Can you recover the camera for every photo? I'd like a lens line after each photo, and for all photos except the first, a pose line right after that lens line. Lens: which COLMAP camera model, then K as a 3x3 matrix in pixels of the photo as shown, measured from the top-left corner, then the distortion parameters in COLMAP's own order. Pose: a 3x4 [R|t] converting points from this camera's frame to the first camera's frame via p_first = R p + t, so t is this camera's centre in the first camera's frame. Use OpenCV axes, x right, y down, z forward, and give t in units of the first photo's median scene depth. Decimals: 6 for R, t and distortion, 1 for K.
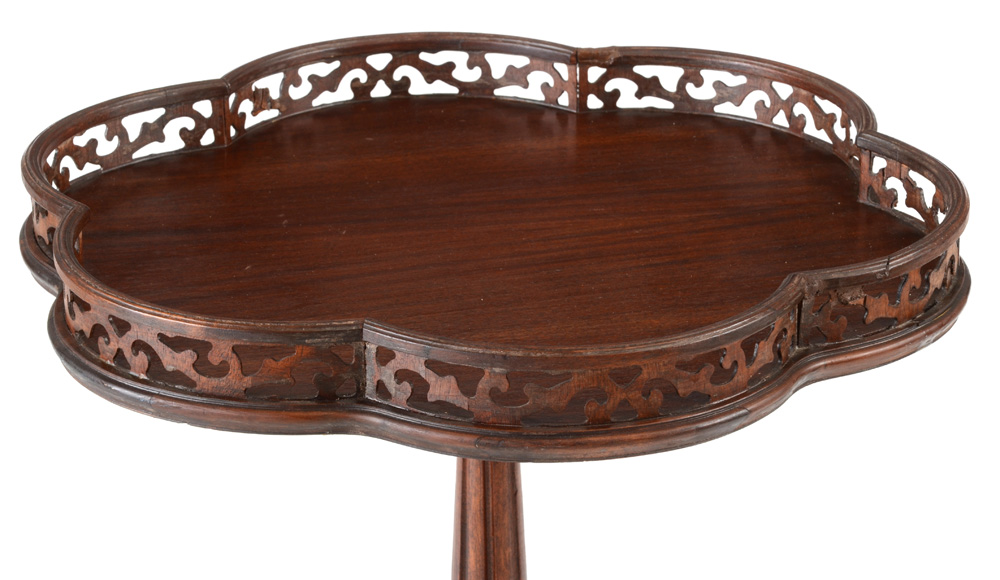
lens RADIAL K [[3113.4, 0, 479.5], [0, 3113.4, 261.5], [0, 0, 1]] dist [0.787687, 0.000000]
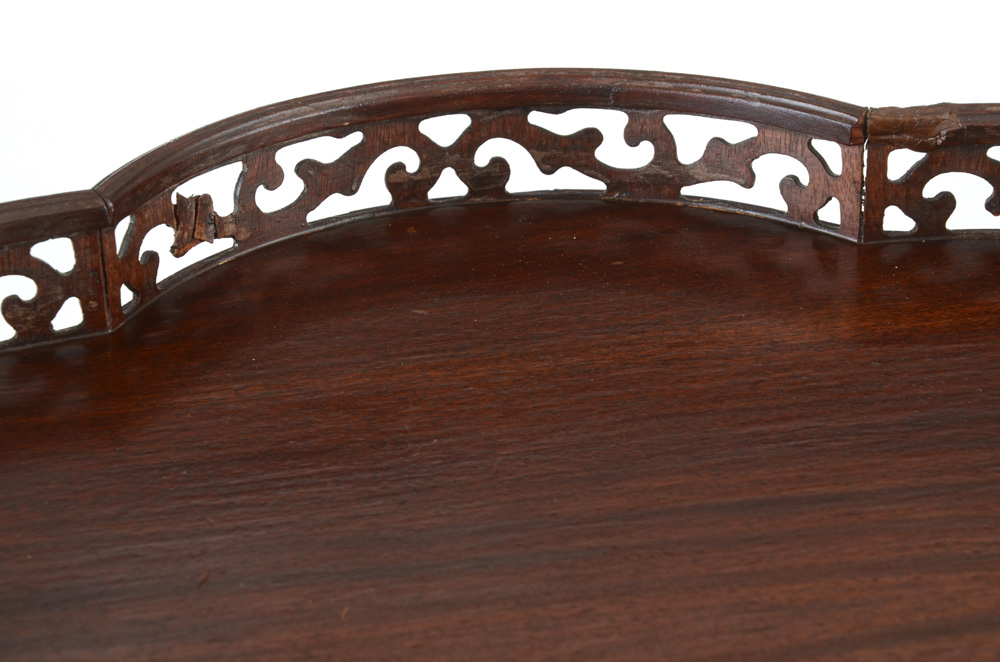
lens RADIAL K [[2735.3, 0, 496.4], [0, 2735.3, 329.9], [0, 0, 1]] dist [0.587236, 0.000000]
pose [[0.999571, 0.004635, -0.028907, -0.011980], [-0.002245, 0.996618, 0.082145, -0.070343], [0.029190, -0.082045, 0.996201, 0.591531]]
